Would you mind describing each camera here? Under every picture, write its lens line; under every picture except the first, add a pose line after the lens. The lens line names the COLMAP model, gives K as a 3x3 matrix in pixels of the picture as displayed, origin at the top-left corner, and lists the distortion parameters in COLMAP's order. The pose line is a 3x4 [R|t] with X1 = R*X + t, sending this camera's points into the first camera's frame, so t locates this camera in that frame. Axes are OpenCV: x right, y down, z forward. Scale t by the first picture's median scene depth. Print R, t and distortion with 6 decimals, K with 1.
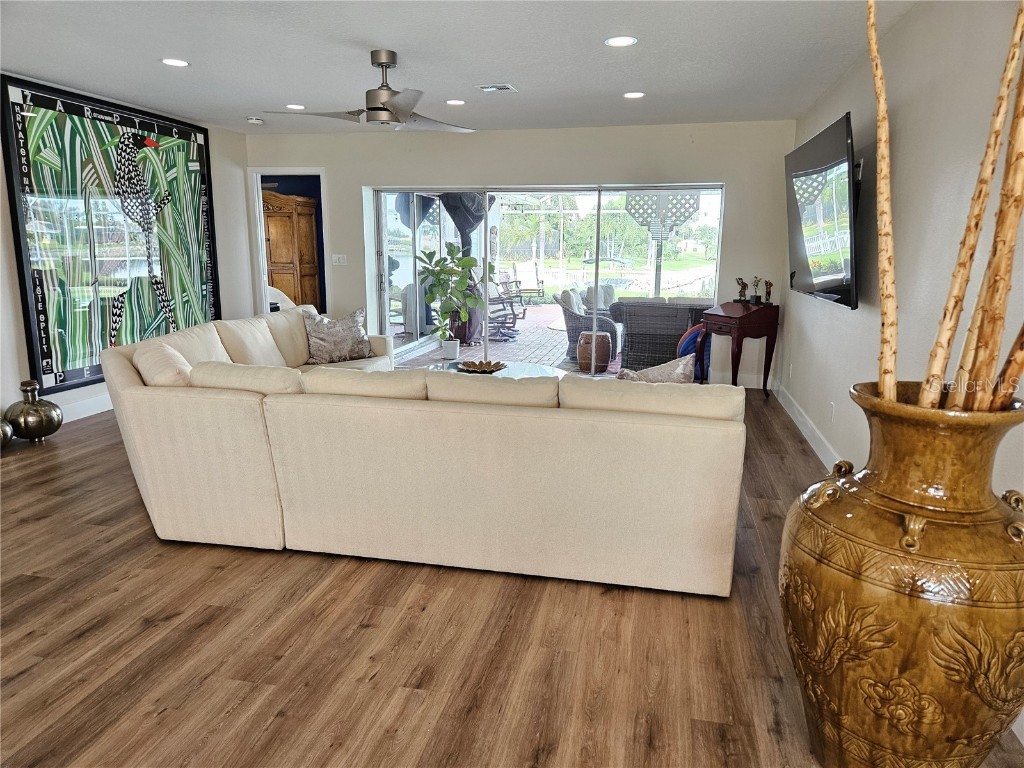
lens RADIAL K [[686.6, 0, 513.3], [0, 686.6, 380.2], [0, 0, 1]] dist [0.059420, -0.042856]
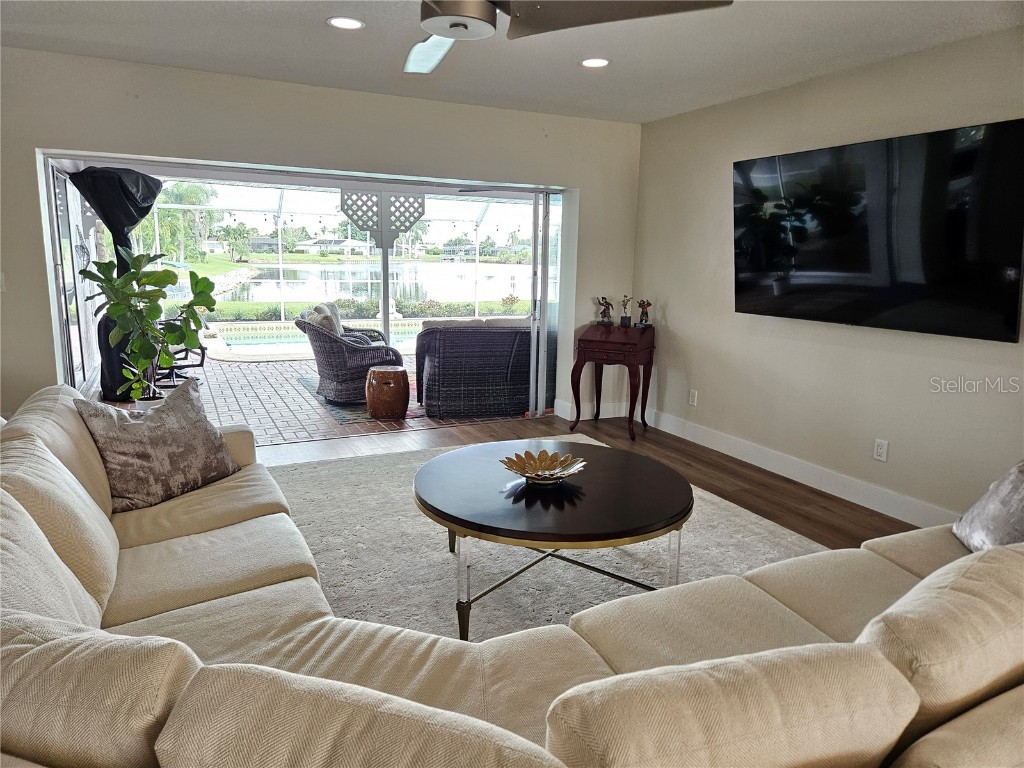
lens RADIAL K [[686.6, 0, 507.5], [0, 686.6, 374.9], [0, 0, 1]] dist [0.059420, -0.042856]
pose [[0.788175, -0.101566, 0.607013, -0.642254], [0.108092, 0.993803, 0.025932, -0.176698], [-0.605885, 0.045175, 0.794269, 0.792658]]
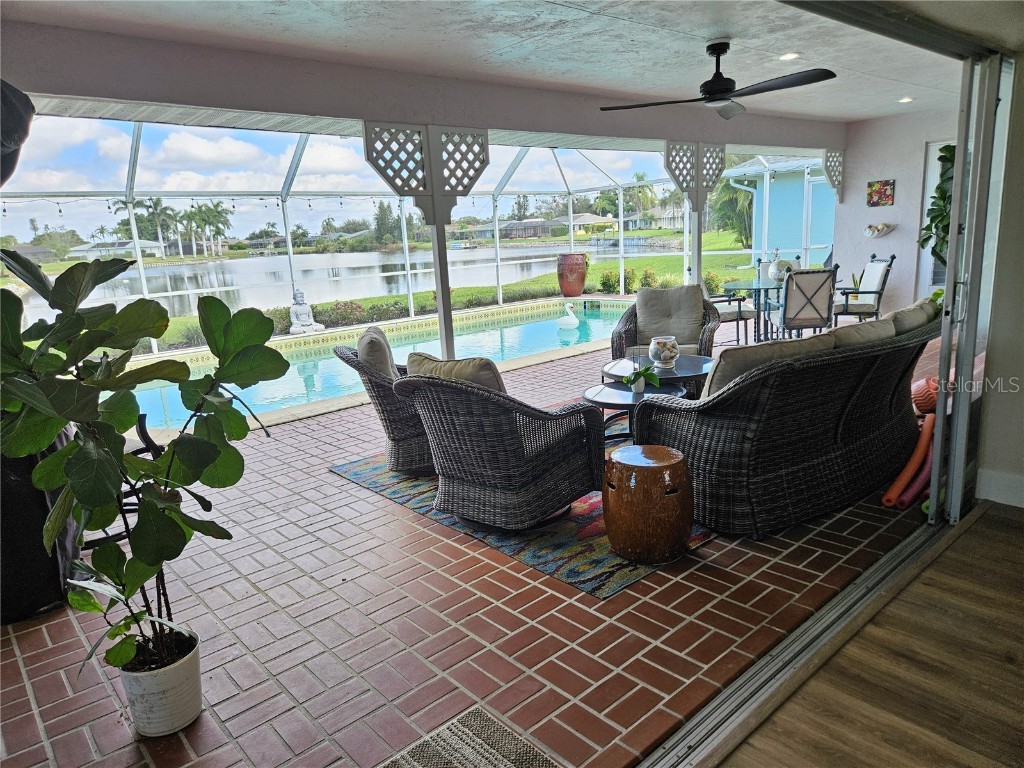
lens RADIAL K [[686.6, 0, 514.5], [0, 686.6, 382.7], [0, 0, 1]] dist [0.059420, -0.042856]
pose [[0.589833, -0.213505, 0.778789, -0.543088], [0.216674, 0.970894, 0.102067, -0.425761], [-0.777914, 0.108541, 0.618926, 2.148556]]
